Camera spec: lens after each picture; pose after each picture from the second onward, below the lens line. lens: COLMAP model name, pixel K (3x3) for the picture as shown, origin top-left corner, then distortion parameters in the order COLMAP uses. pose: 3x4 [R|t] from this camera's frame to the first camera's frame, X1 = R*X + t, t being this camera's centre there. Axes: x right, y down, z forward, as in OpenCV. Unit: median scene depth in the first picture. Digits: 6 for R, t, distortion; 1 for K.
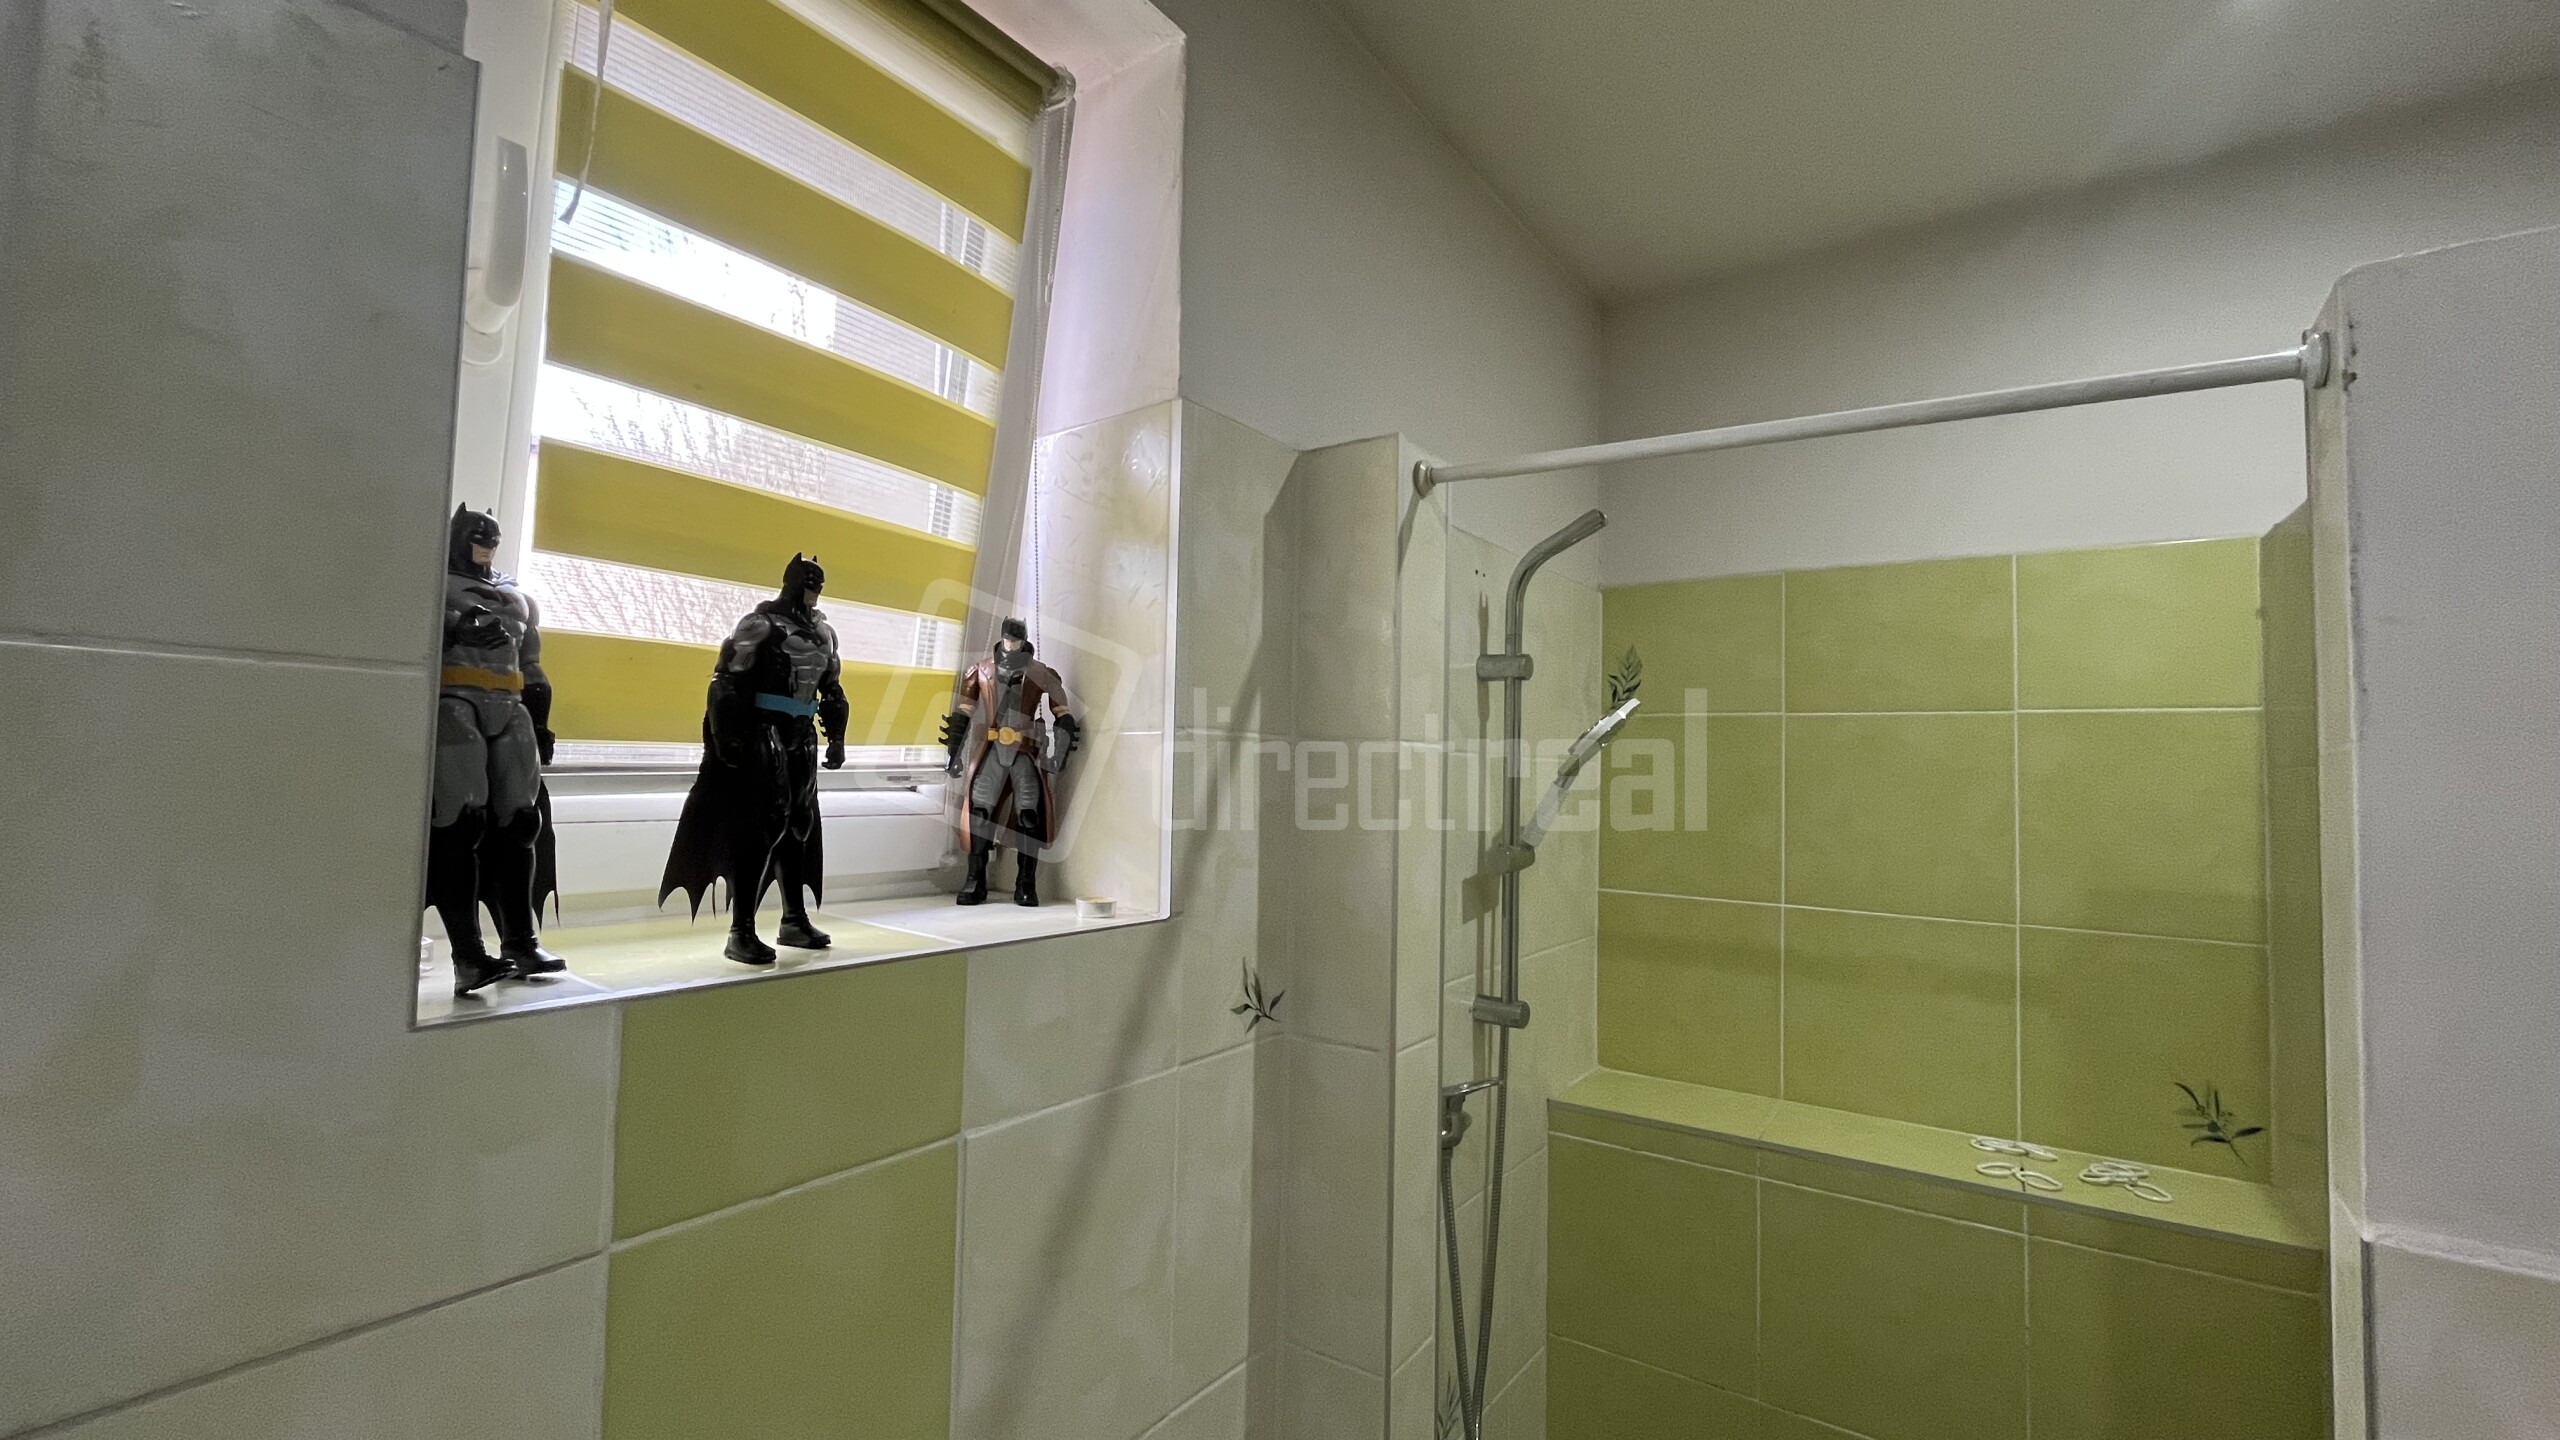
lens RADIAL K [[1038.6, 0, 1281.0], [0, 1038.6, 727.2], [0, 0, 1]] dist [-0.002043, -0.000848]
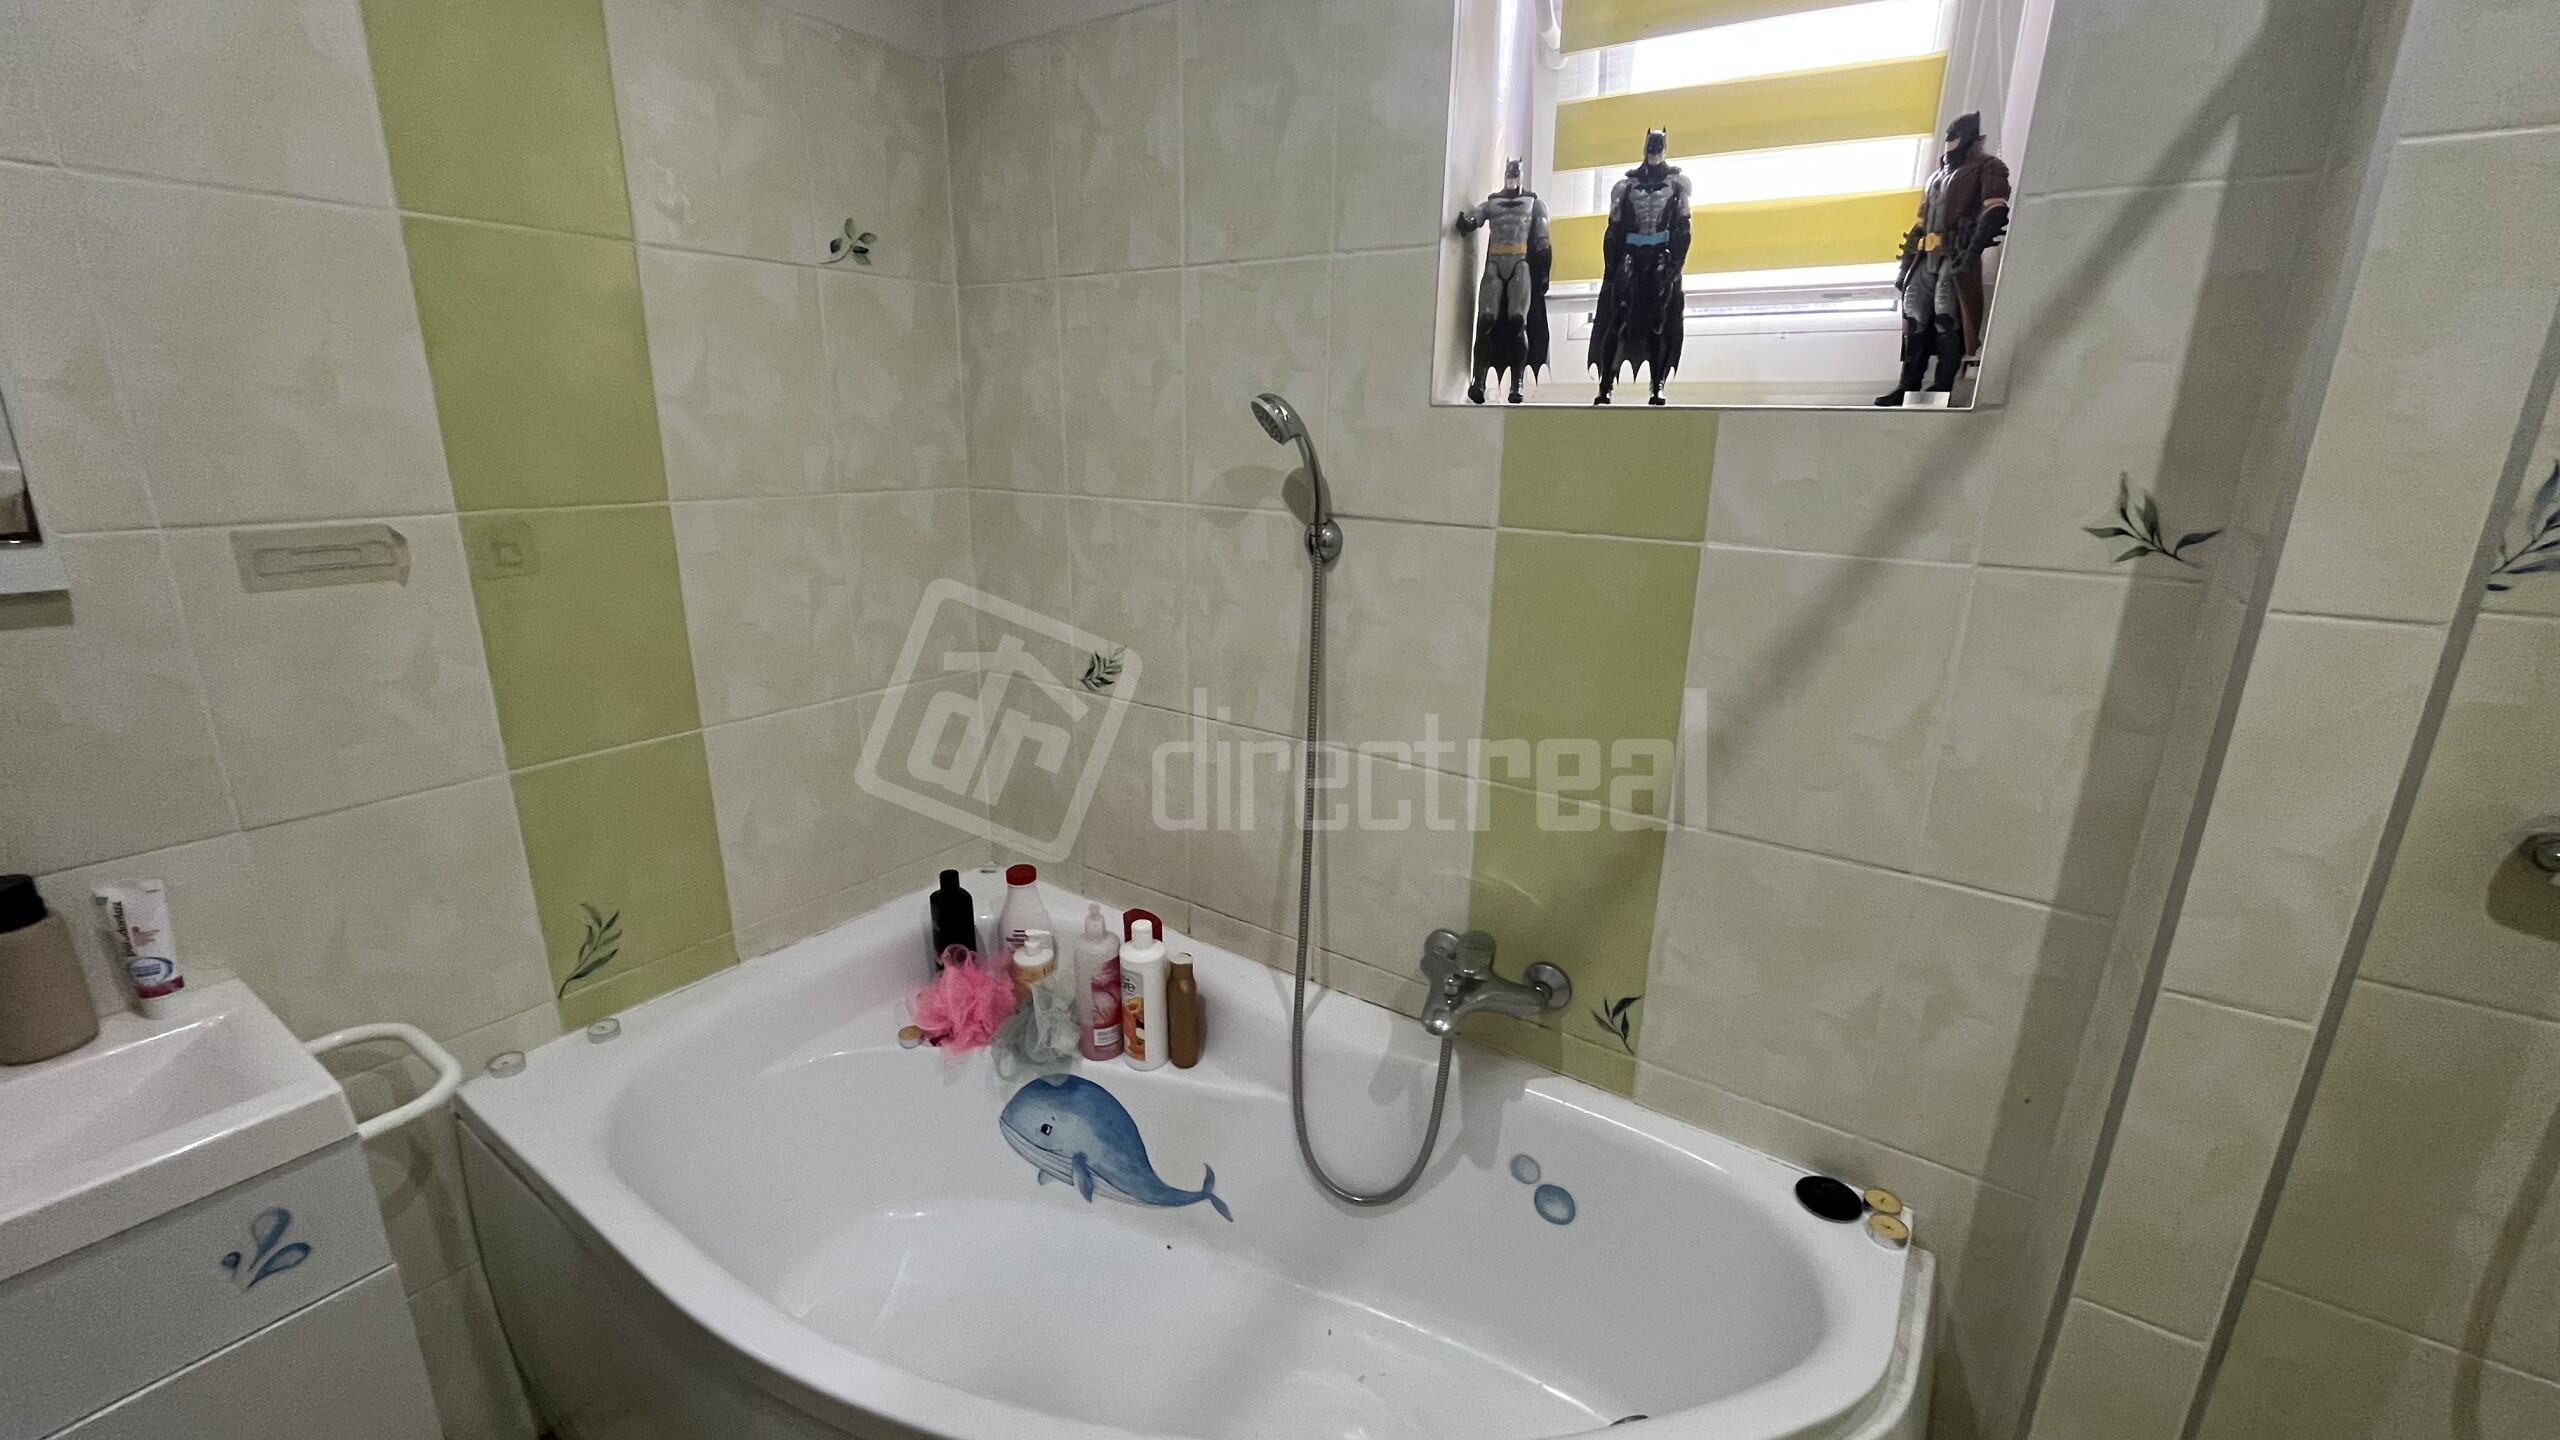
lens RADIAL K [[1038.6, 0, 1281.0], [0, 1038.6, 727.2], [0, 0, 1]] dist [-0.002043, -0.000848]
pose [[0.016837, 0.262457, -0.964797, 0.881639], [0.032094, 0.964294, 0.262881, 0.187264], [0.999343, -0.035391, 0.007812, 0.306447]]
